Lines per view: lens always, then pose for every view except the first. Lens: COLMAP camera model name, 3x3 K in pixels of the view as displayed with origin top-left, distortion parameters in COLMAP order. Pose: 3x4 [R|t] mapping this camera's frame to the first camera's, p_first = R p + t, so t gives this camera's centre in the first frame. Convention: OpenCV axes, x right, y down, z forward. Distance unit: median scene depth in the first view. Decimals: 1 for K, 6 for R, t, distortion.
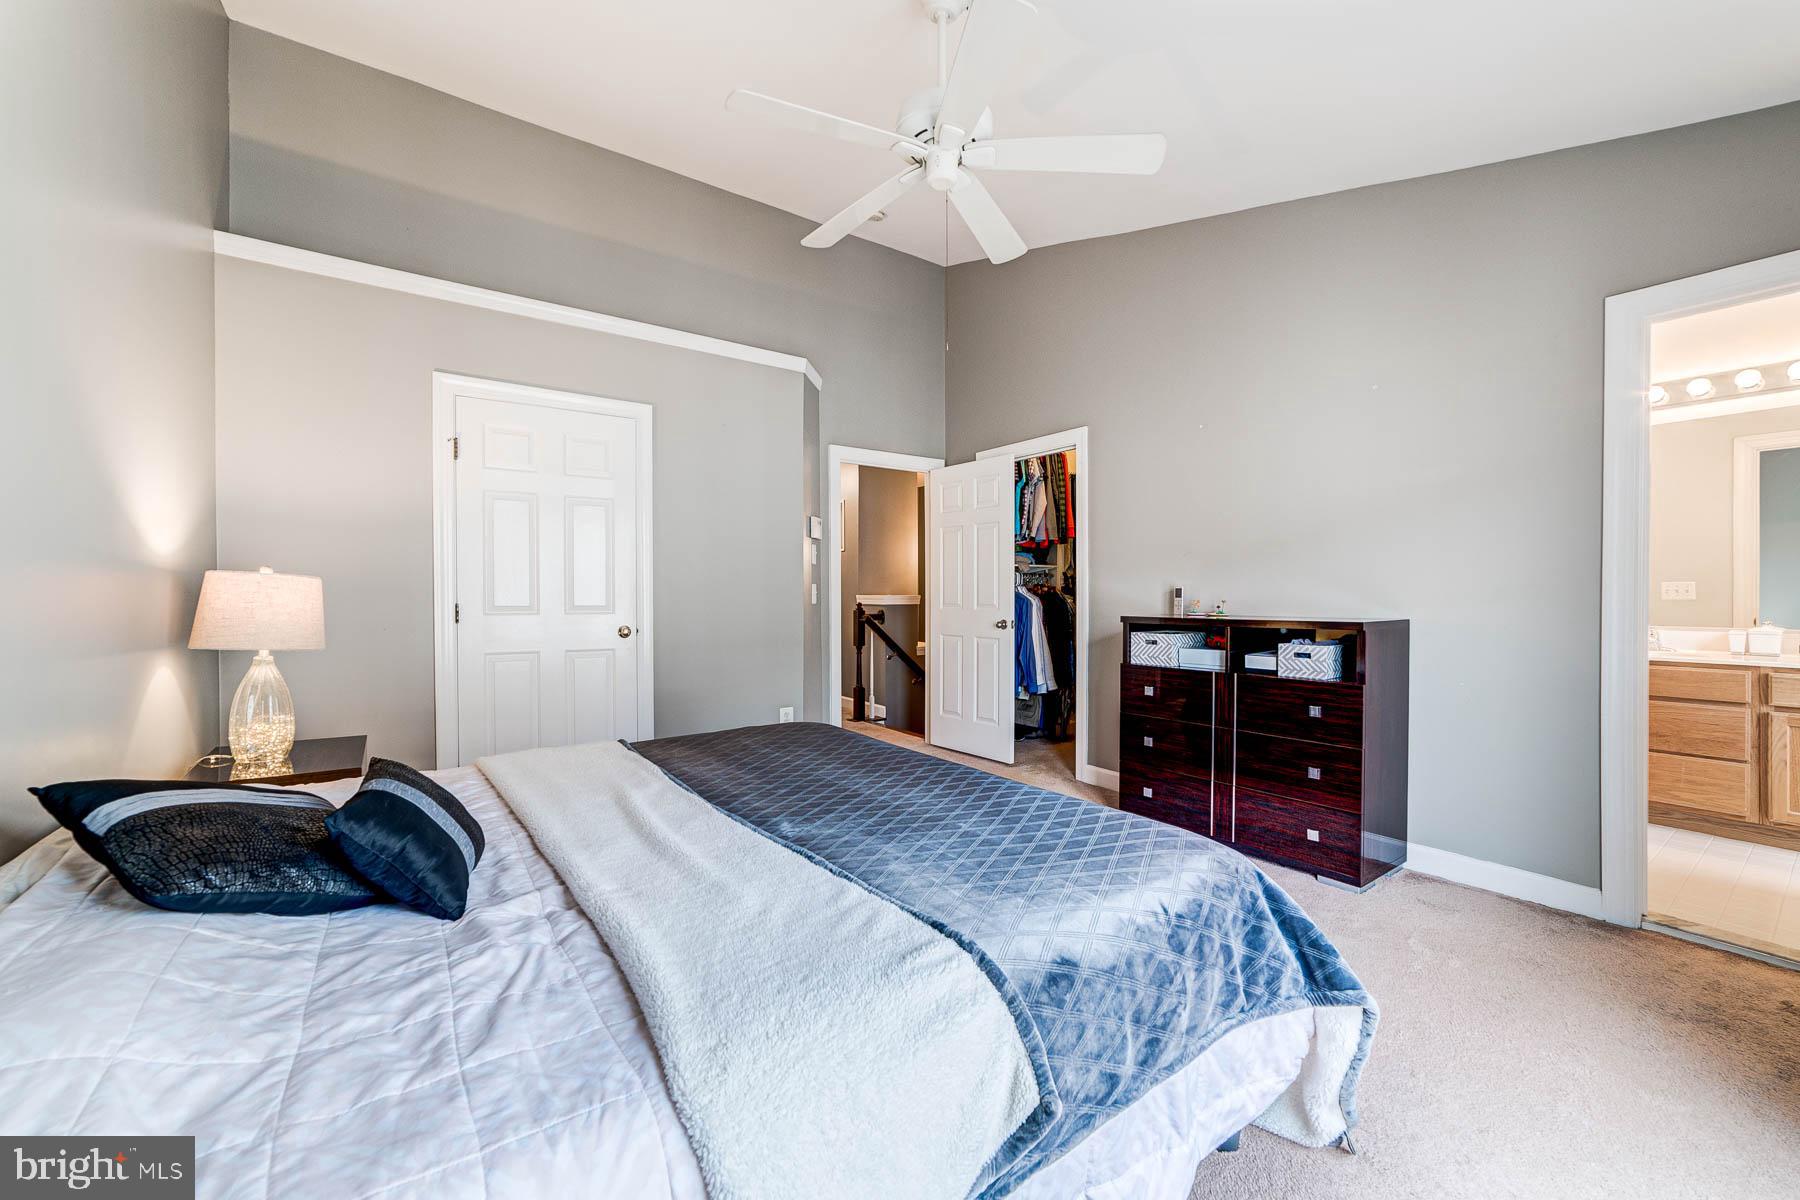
lens RADIAL K [[708.4, 0, 898.9], [0, 708.4, 601.2], [0, 0, 1]] dist [-0.024935, 0.011511]
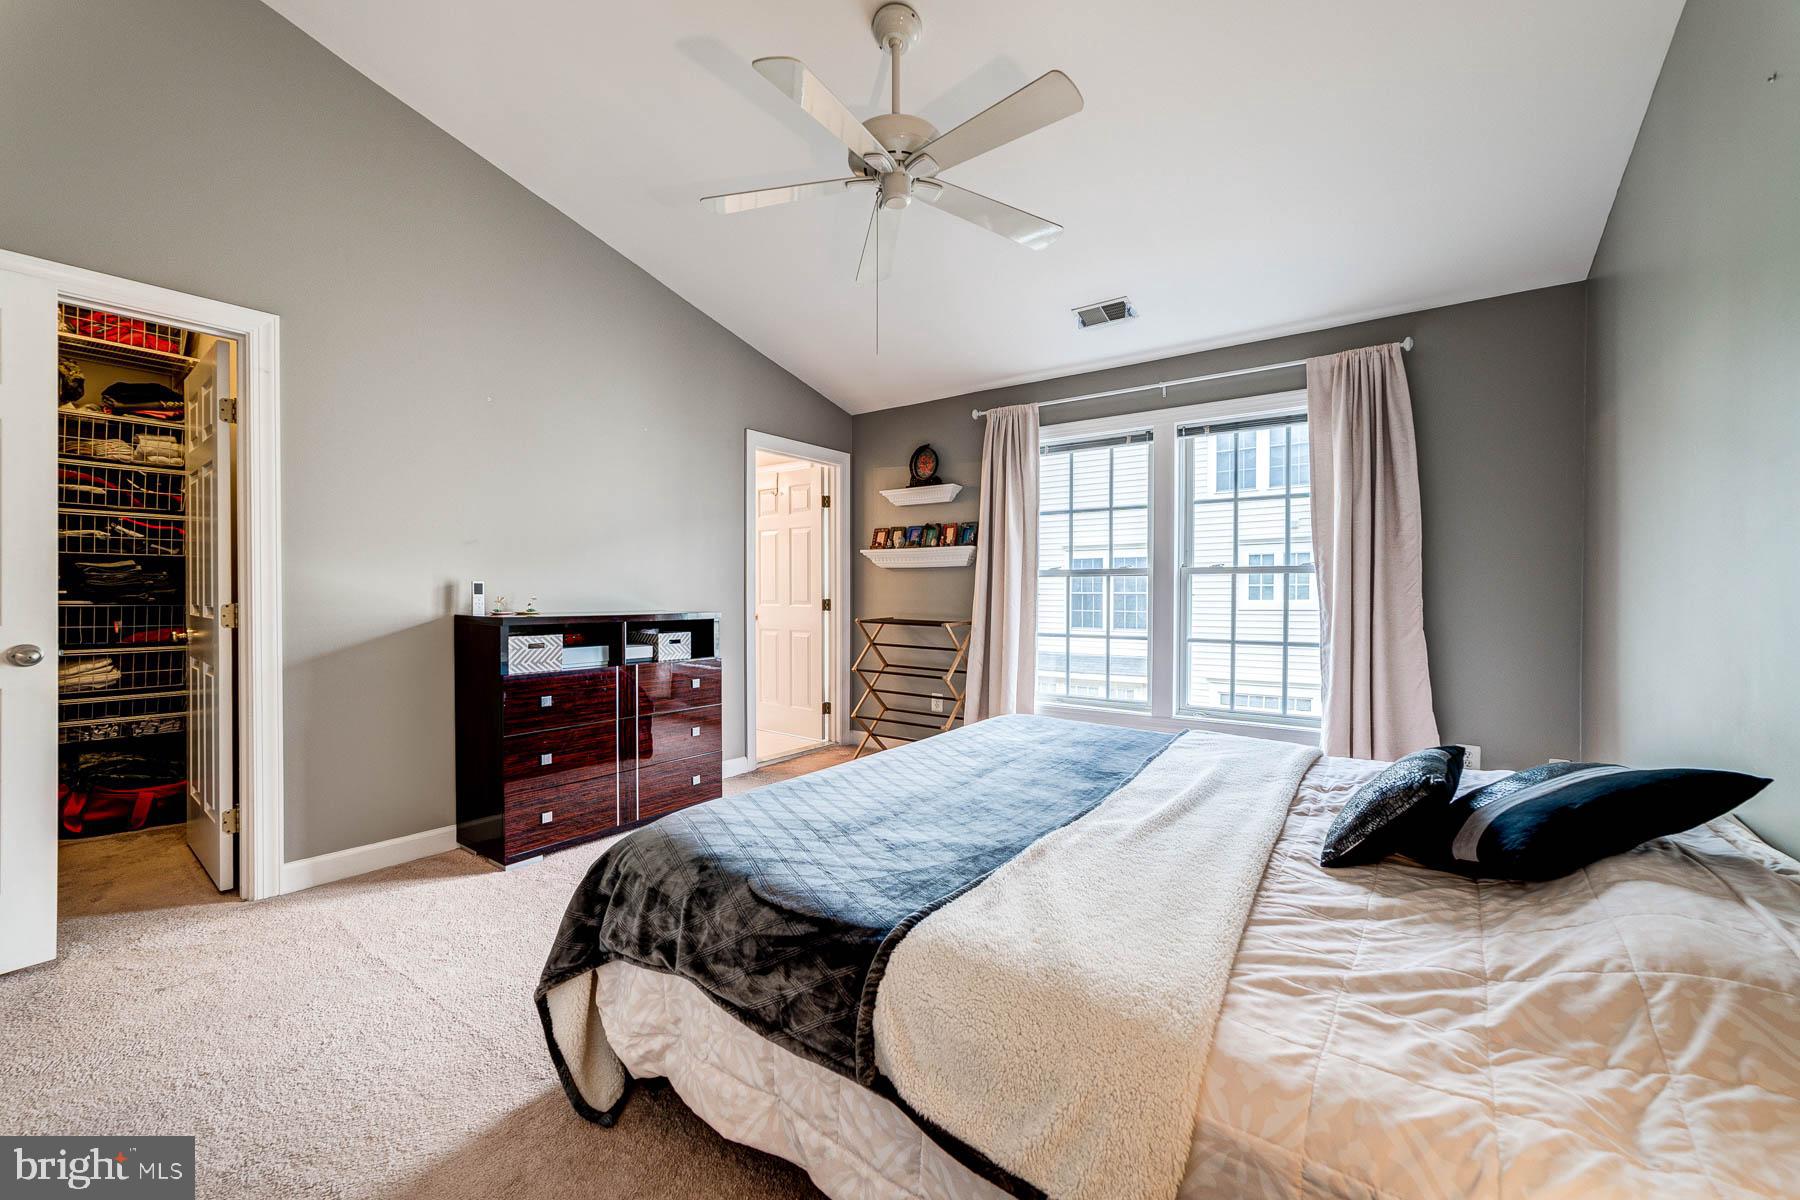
lens RADIAL K [[708.4, 0, 898.1], [0, 708.4, 597.7], [0, 0, 1]] dist [-0.024935, 0.011511]
pose [[-0.318691, -0.006583, 0.947836, -0.630813], [0.001918, 0.999969, 0.007590, -0.008129], [-0.947857, 0.004237, -0.318669, 0.888596]]
